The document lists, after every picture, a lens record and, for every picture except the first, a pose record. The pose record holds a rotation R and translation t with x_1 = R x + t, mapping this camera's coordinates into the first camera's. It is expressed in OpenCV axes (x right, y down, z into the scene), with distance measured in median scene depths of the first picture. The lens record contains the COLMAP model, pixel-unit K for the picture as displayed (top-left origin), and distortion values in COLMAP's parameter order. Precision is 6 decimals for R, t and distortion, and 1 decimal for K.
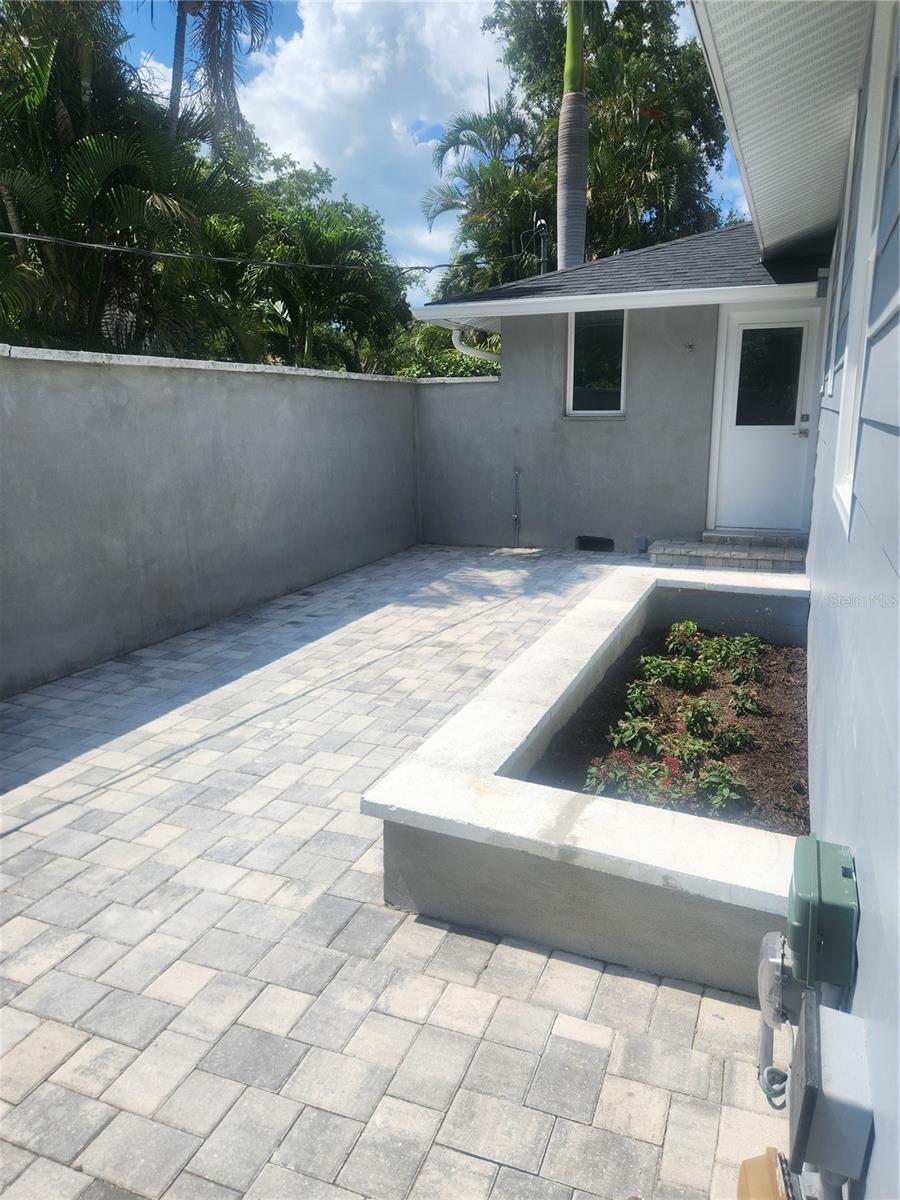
lens RADIAL K [[801.6, 0, 457.1], [0, 801.6, 602.2], [0, 0, 1]] dist [0.079346, -0.076540]
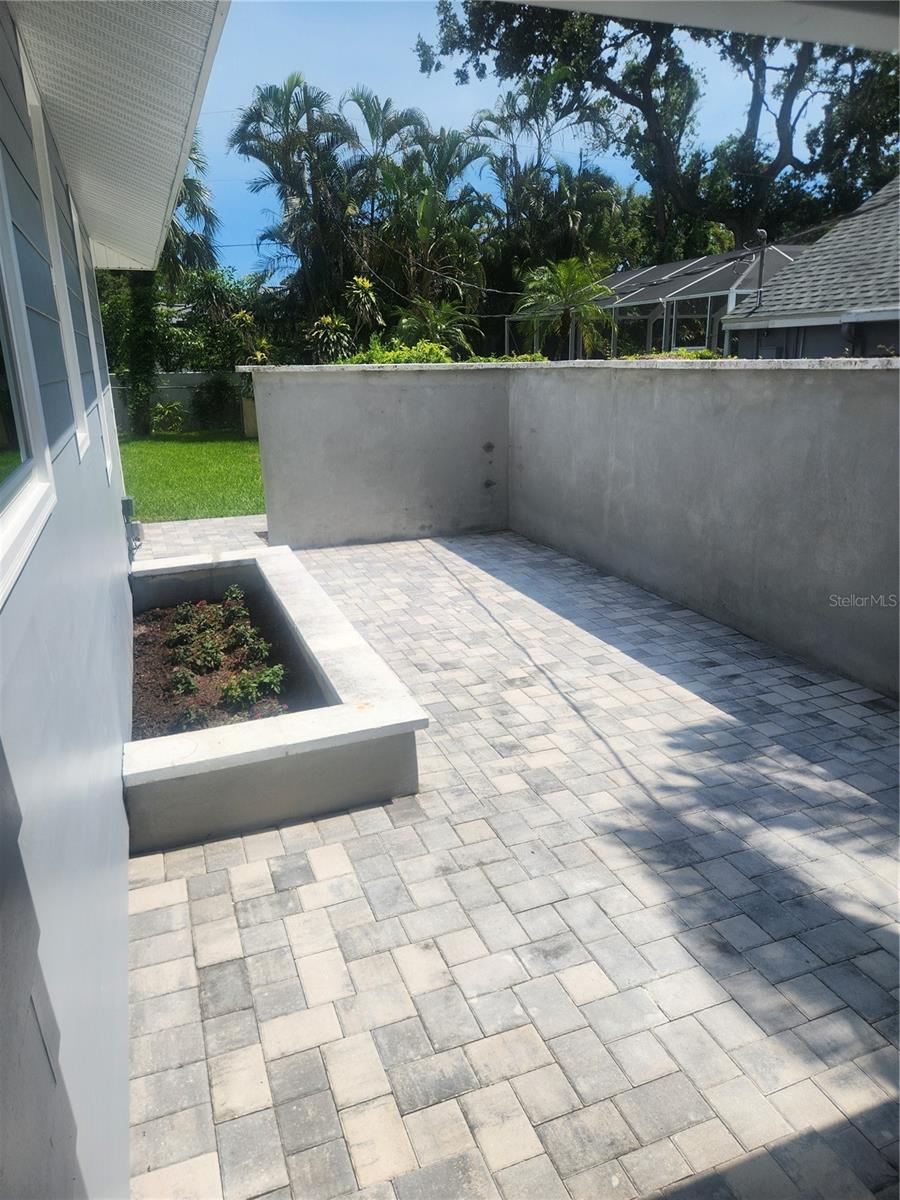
lens RADIAL K [[801.6, 0, 457.1], [0, 801.6, 602.2], [0, 0, 1]] dist [0.079346, -0.076540]
pose [[-0.724384, 0.223714, -0.652089, 0.659688], [-0.138645, 0.879283, 0.455675, -0.470157], [0.675311, 0.420492, -0.605921, 1.569945]]
